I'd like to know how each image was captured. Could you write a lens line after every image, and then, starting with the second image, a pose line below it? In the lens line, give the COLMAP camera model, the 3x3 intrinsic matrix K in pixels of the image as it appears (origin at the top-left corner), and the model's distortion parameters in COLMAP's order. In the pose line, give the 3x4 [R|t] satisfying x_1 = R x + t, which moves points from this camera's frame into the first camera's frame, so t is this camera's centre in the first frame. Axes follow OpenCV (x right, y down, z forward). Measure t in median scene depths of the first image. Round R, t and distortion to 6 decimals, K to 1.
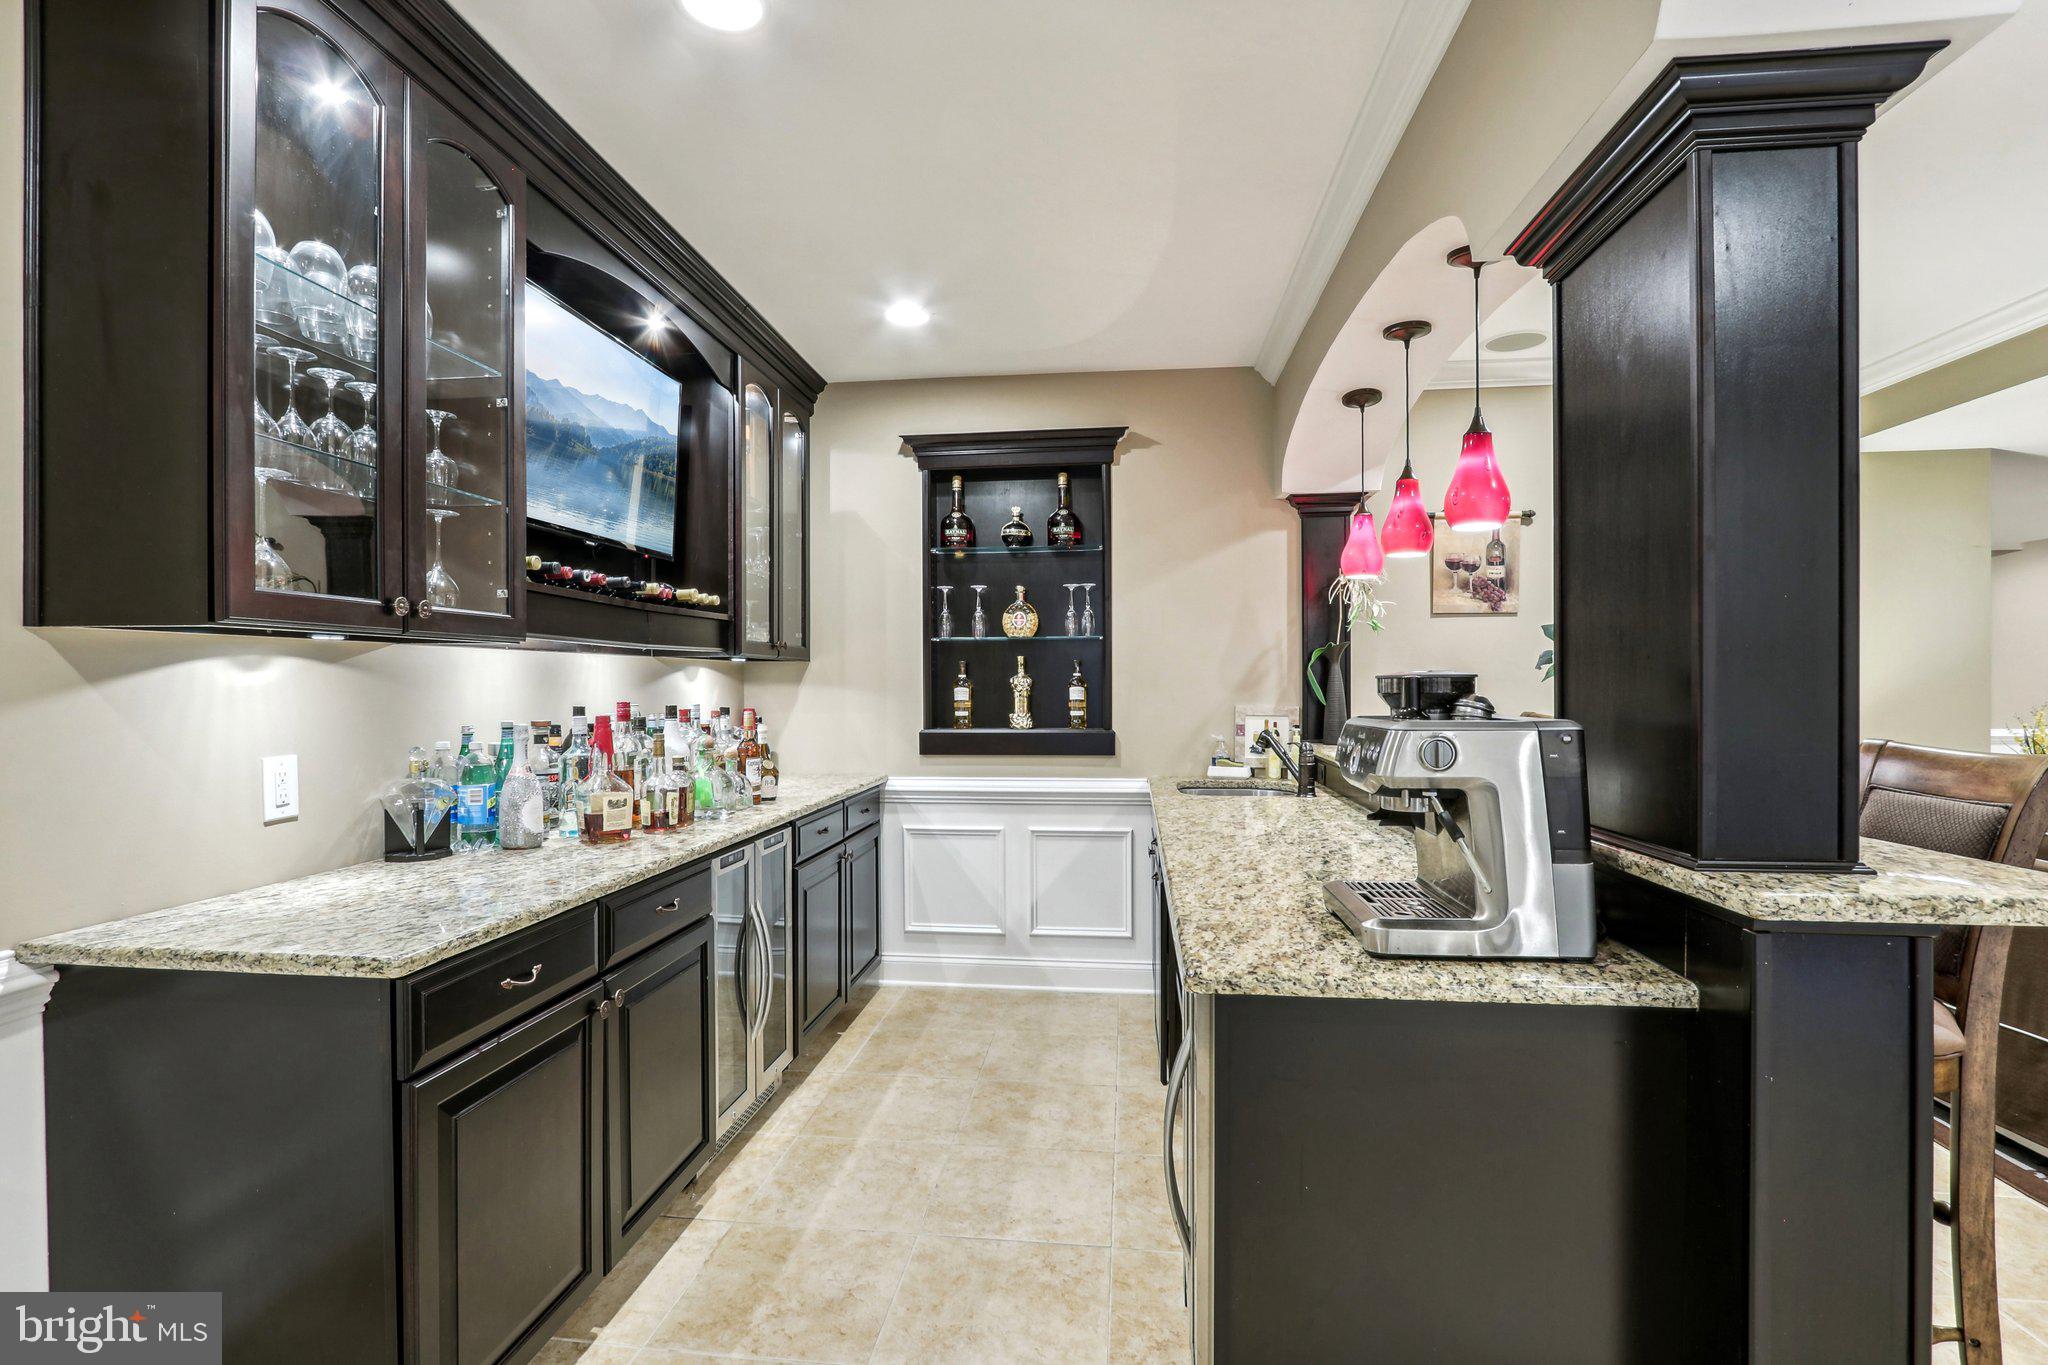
lens RADIAL K [[977.5, 0, 1013.4], [0, 977.5, 684.0], [0, 0, 1]] dist [-0.010208, 0.000969]
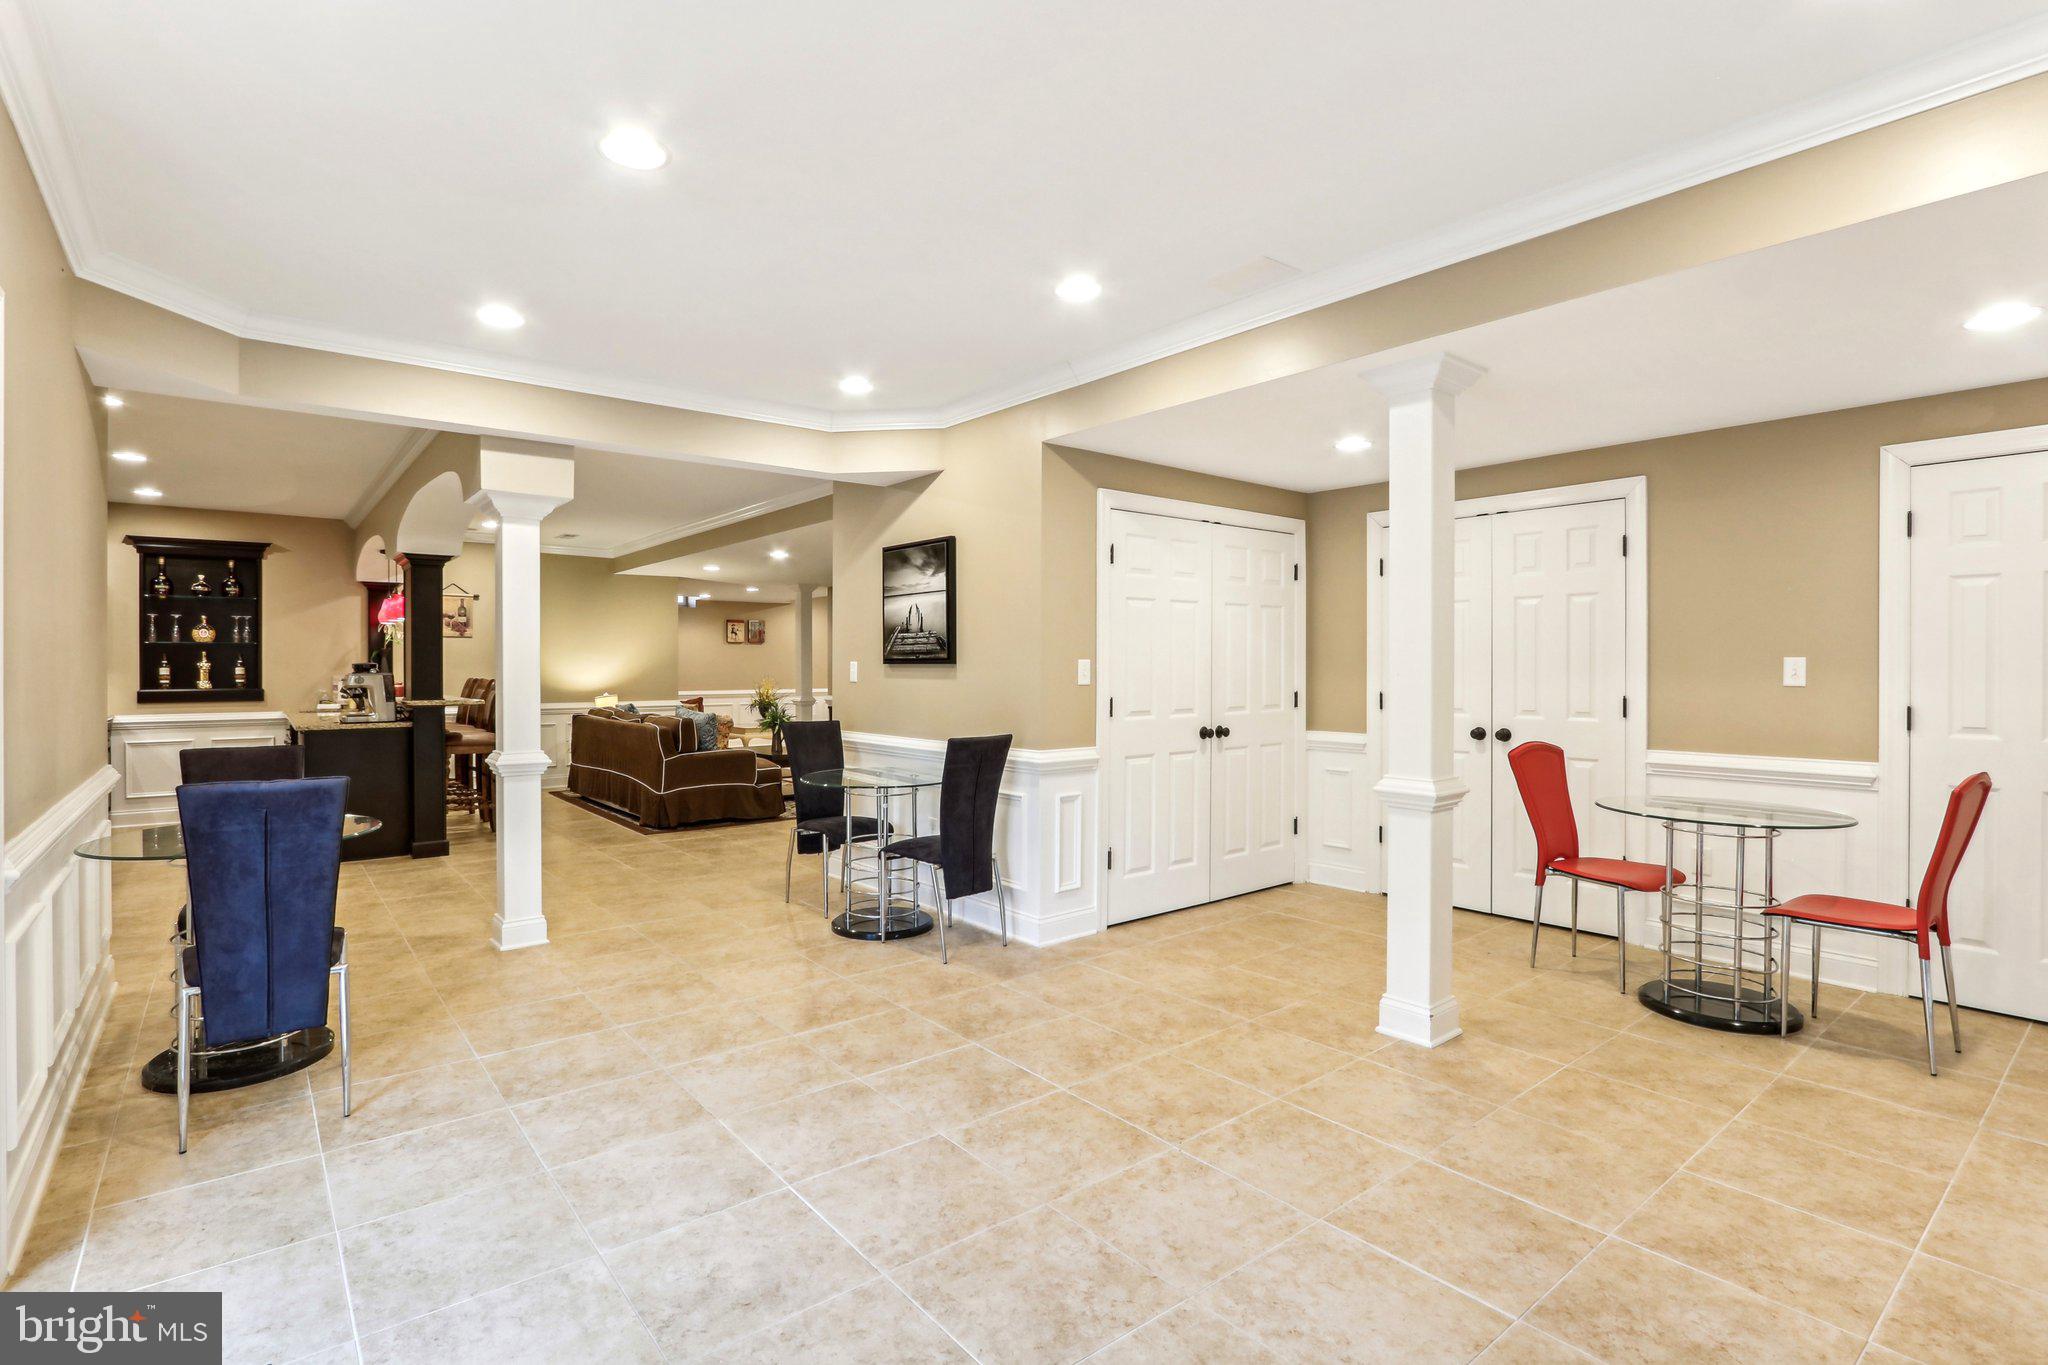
lens RADIAL K [[977.5, 0, 995.8], [0, 977.5, 668.1], [0, 0, 1]] dist [-0.010208, 0.000969]
pose [[0.711767, 0.001444, 0.702414, -0.245875], [-0.002530, 0.999997, 0.000508, -0.000480], [-0.702411, -0.002139, 0.711769, -1.596023]]
